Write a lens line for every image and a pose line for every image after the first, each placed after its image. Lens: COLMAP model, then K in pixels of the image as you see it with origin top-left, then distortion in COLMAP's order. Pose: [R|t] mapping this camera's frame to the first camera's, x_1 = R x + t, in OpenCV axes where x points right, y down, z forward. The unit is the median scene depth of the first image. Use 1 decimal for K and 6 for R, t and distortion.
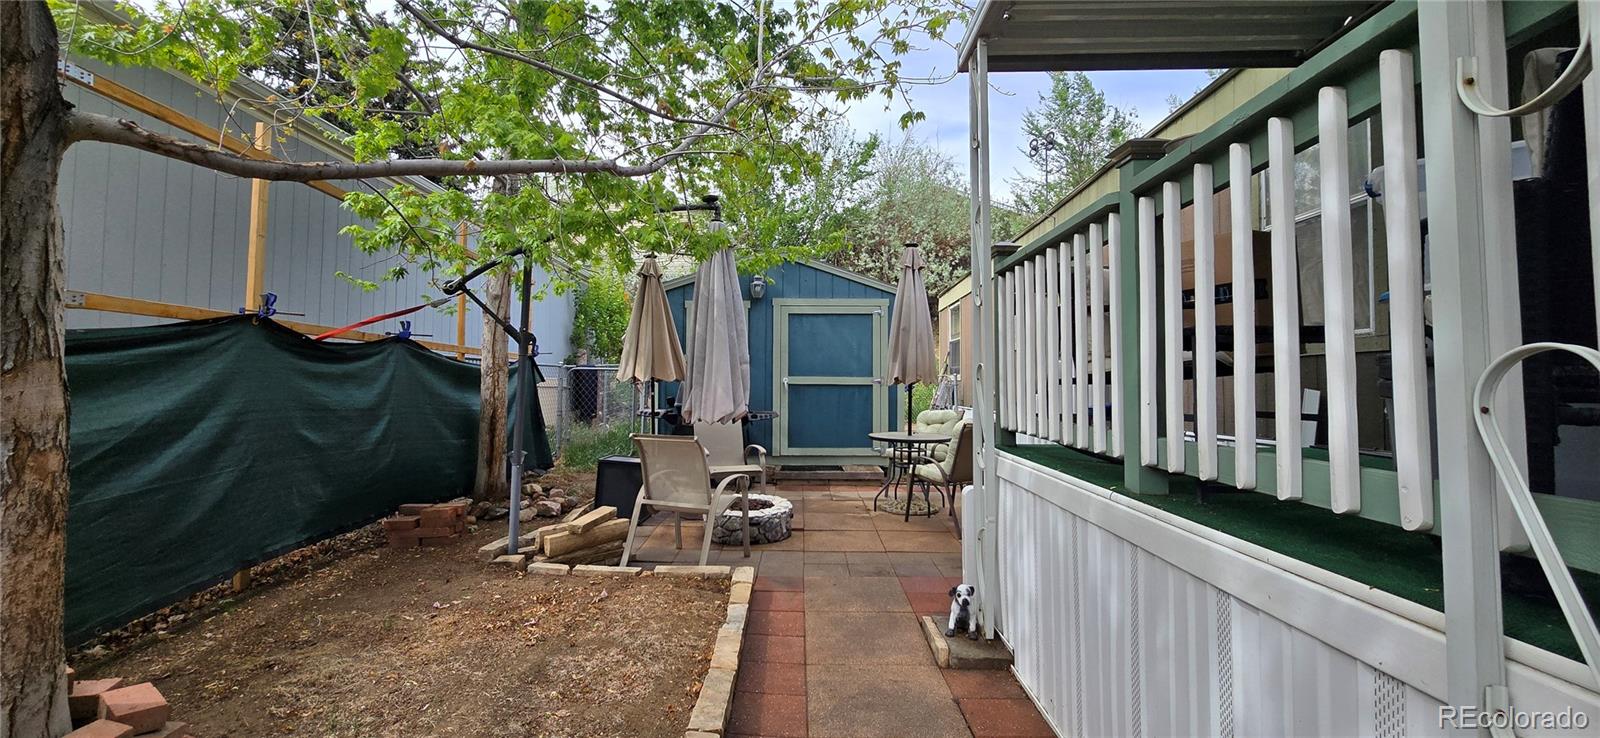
lens RADIAL K [[656.2, 0, 794.8], [0, 656.2, 358.1], [0, 0, 1]] dist [0.000654, 0.000174]
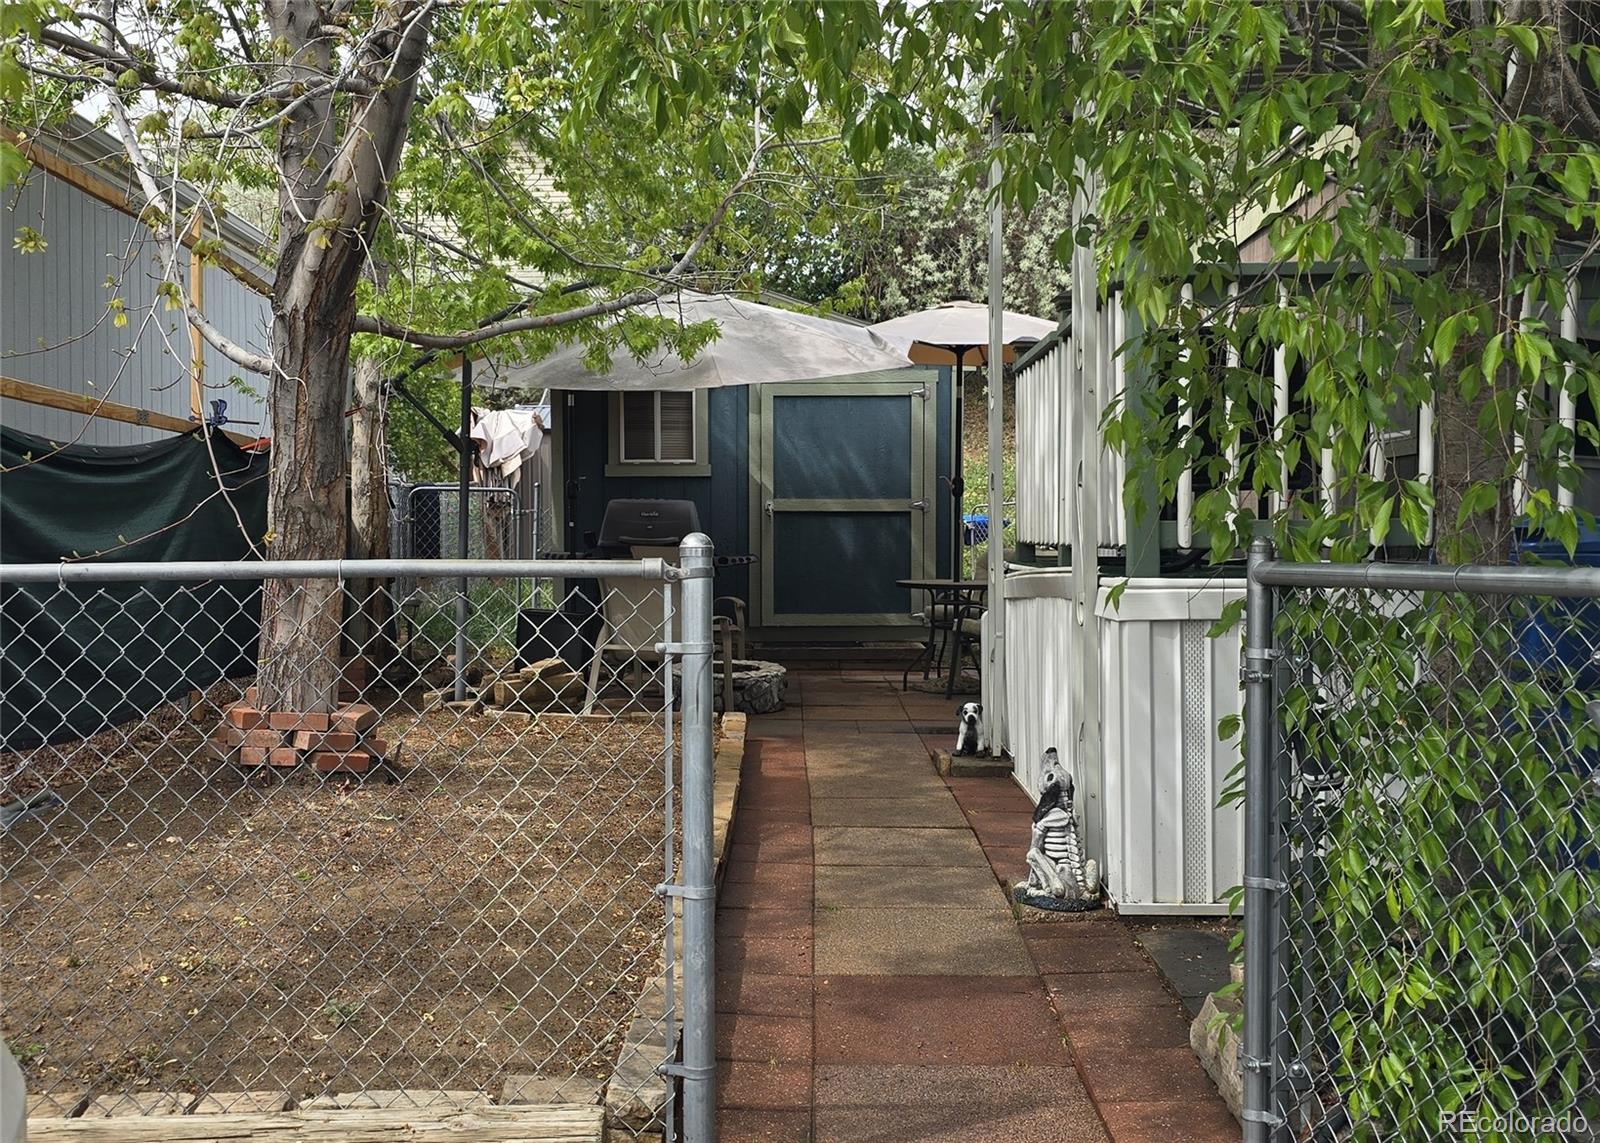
lens RADIAL K [[1463.9, 0, 800.0], [0, 1463.9, 571.5], [0, 0, 1]] dist [0.096709, 0.001019]
pose [[0.999842, -0.011306, 0.013722, -0.006638], [0.010335, 0.997573, 0.068854, 0.001663], [-0.014467, -0.068702, 0.997532, -0.391580]]
